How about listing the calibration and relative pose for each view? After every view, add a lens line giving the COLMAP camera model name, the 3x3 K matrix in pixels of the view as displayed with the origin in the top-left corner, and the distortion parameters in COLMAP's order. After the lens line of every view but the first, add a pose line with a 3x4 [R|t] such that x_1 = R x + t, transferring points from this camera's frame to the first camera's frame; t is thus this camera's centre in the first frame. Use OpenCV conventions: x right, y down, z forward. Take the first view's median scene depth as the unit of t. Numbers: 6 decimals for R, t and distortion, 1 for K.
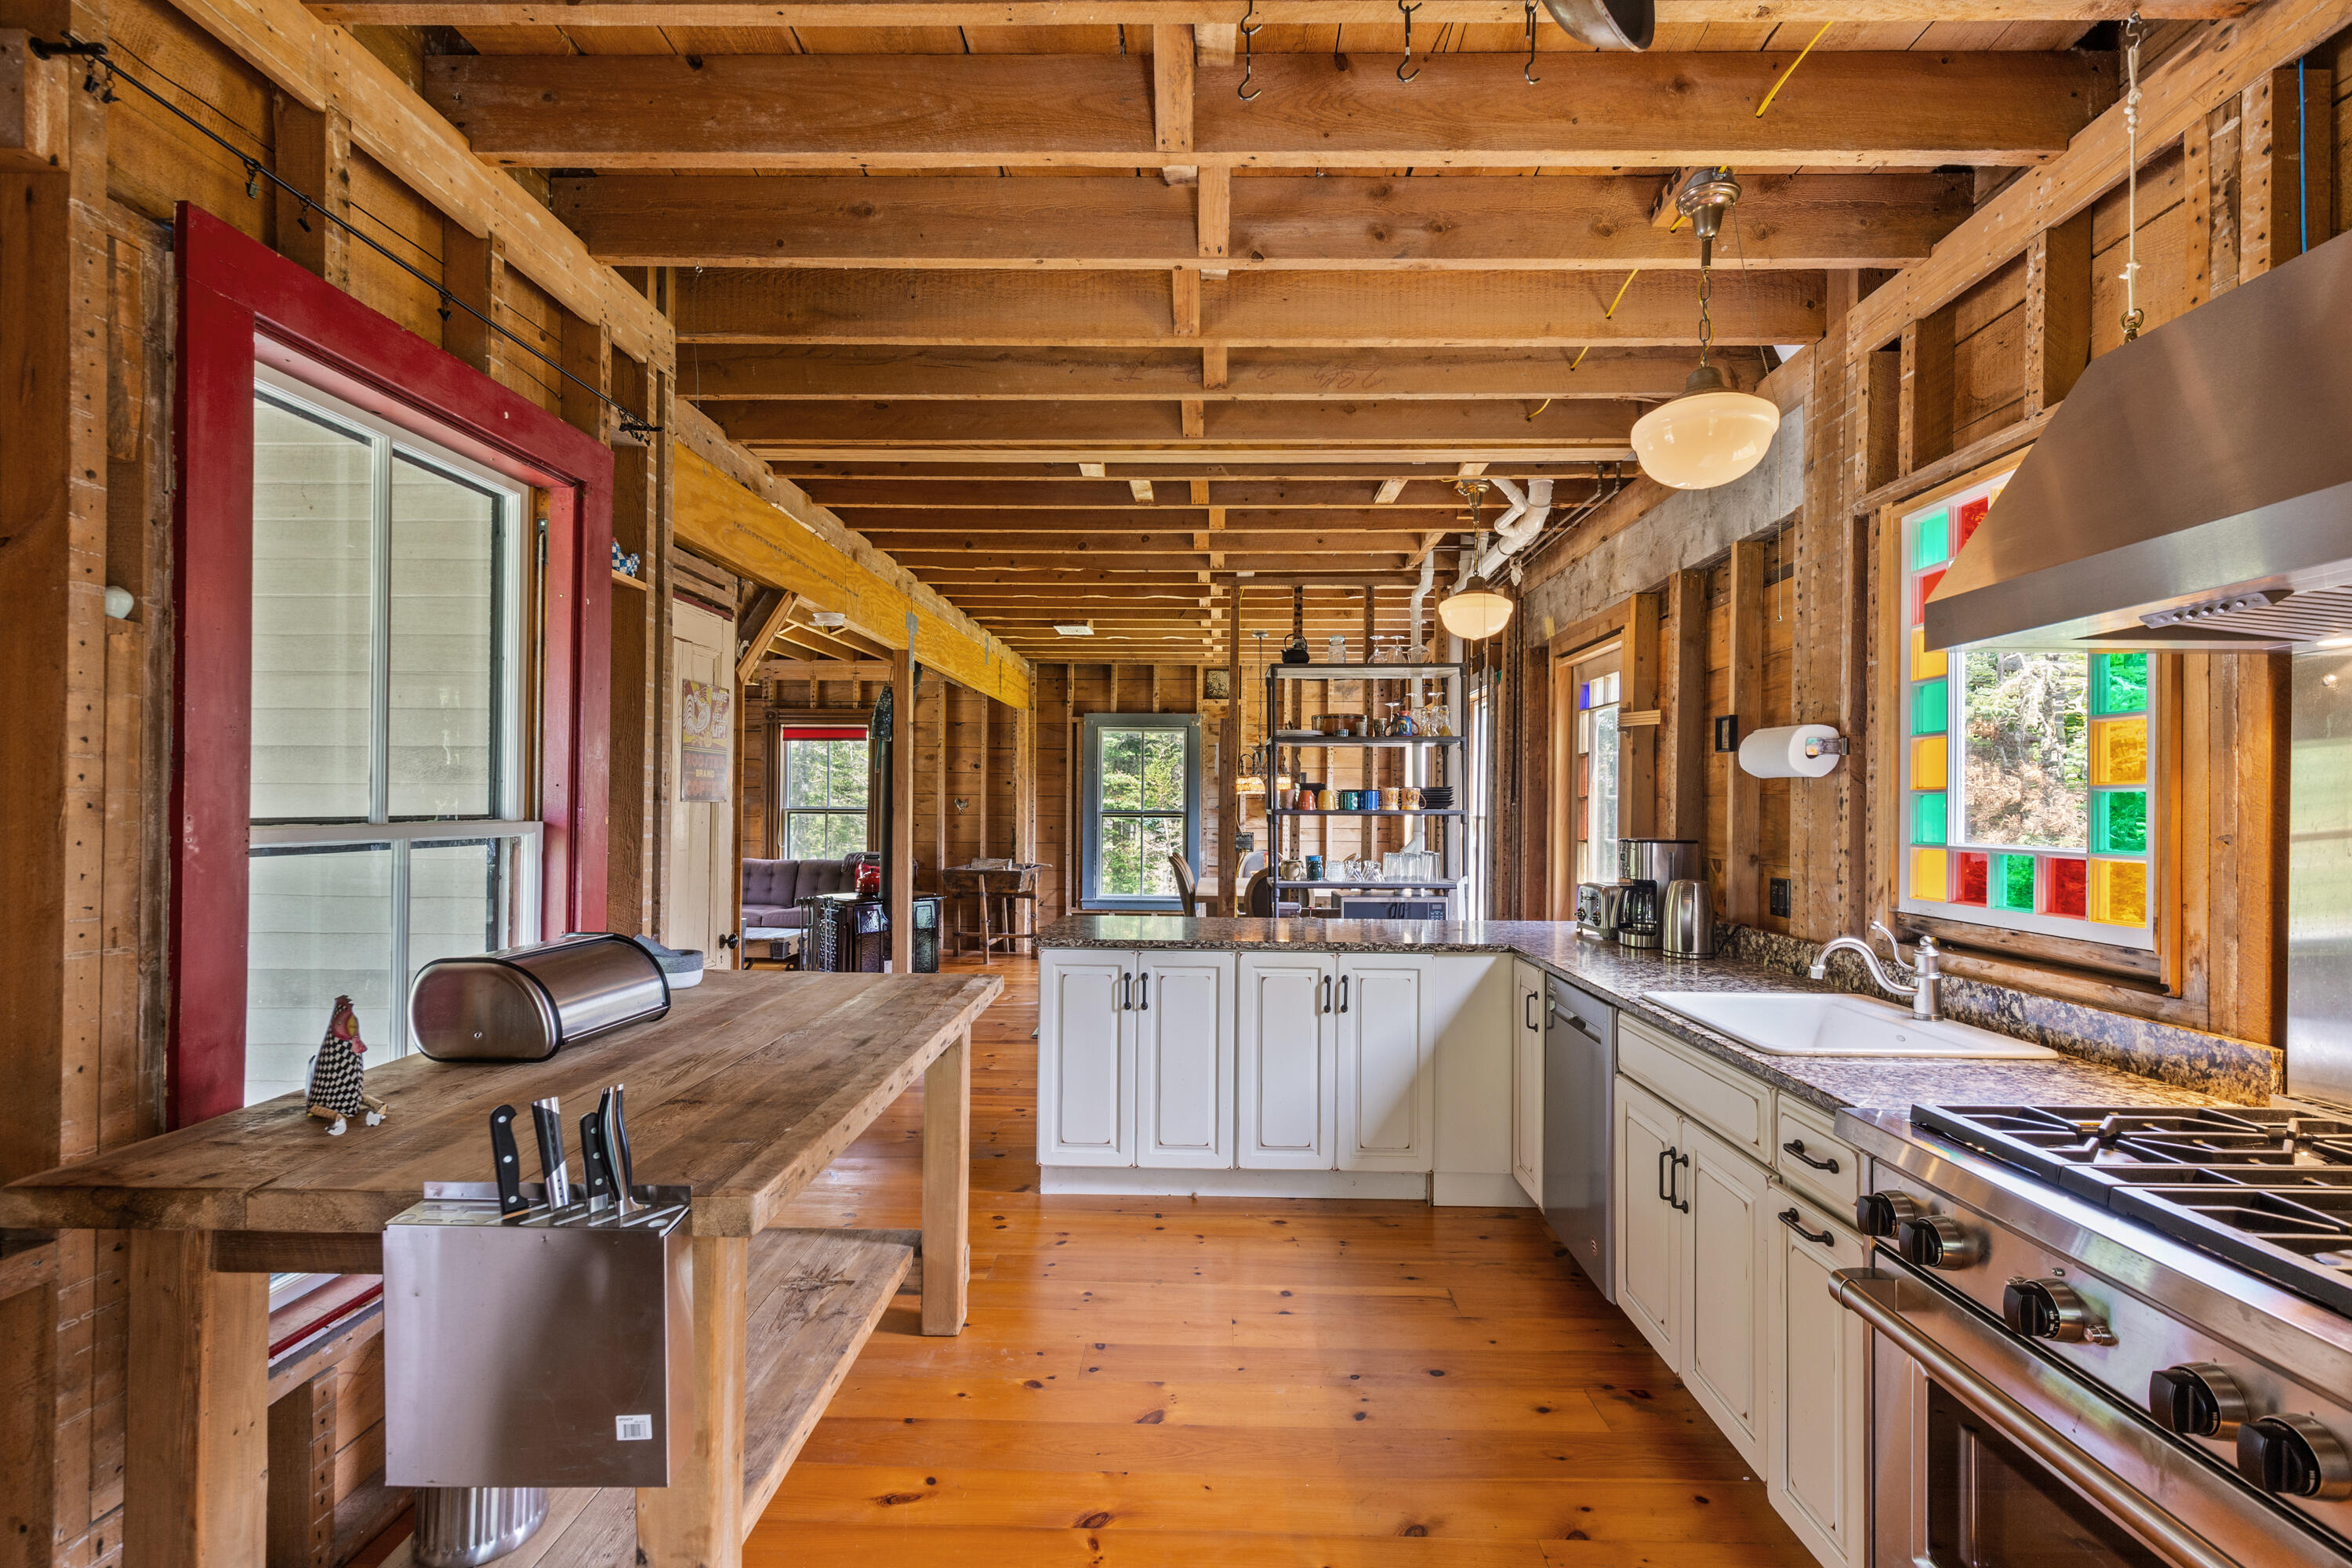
lens RADIAL K [[1047.5, 0, 1175.6], [0, 1047.5, 806.1], [0, 0, 1]] dist [0.004837, -0.000417]
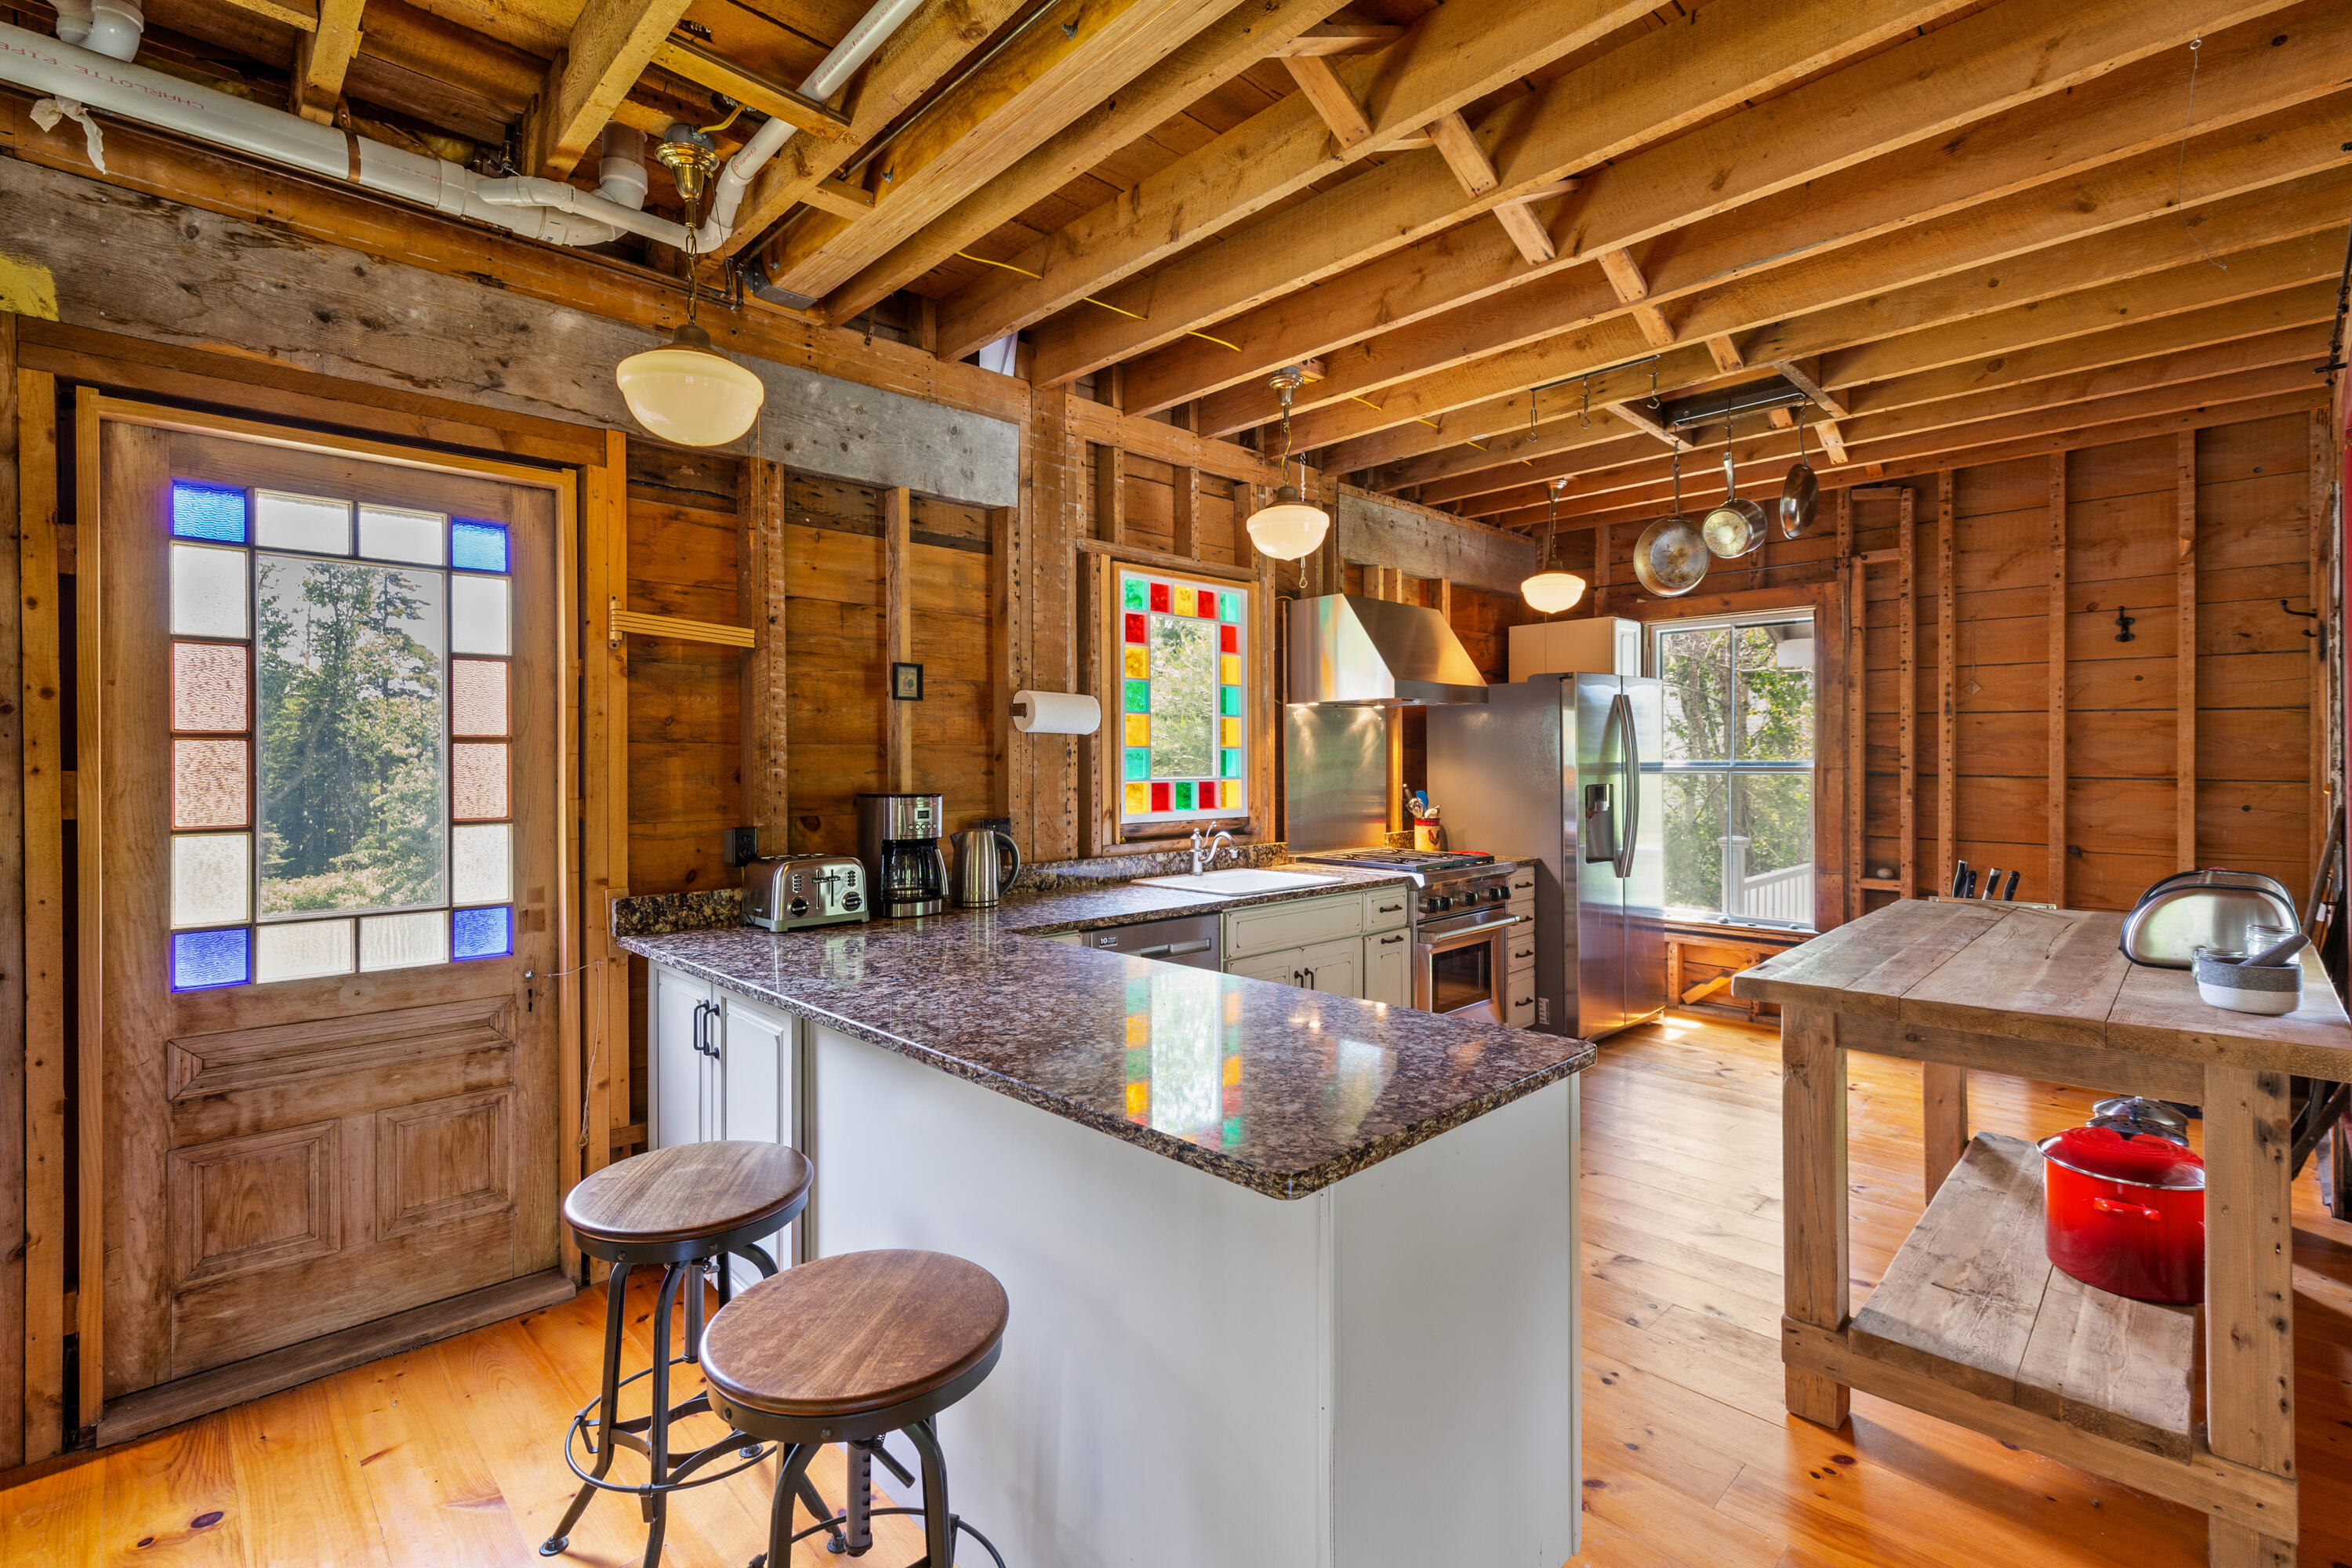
lens RADIAL K [[1047.5, 0, 1179.9], [0, 1047.5, 761.4], [0, 0, 1]] dist [0.004837, -0.000417]
pose [[-0.719435, -0.001535, 0.694558, -0.474826], [0.000788, 0.999995, 0.003026, 0.003633], [-0.694559, 0.002725, -0.719430, 2.162954]]
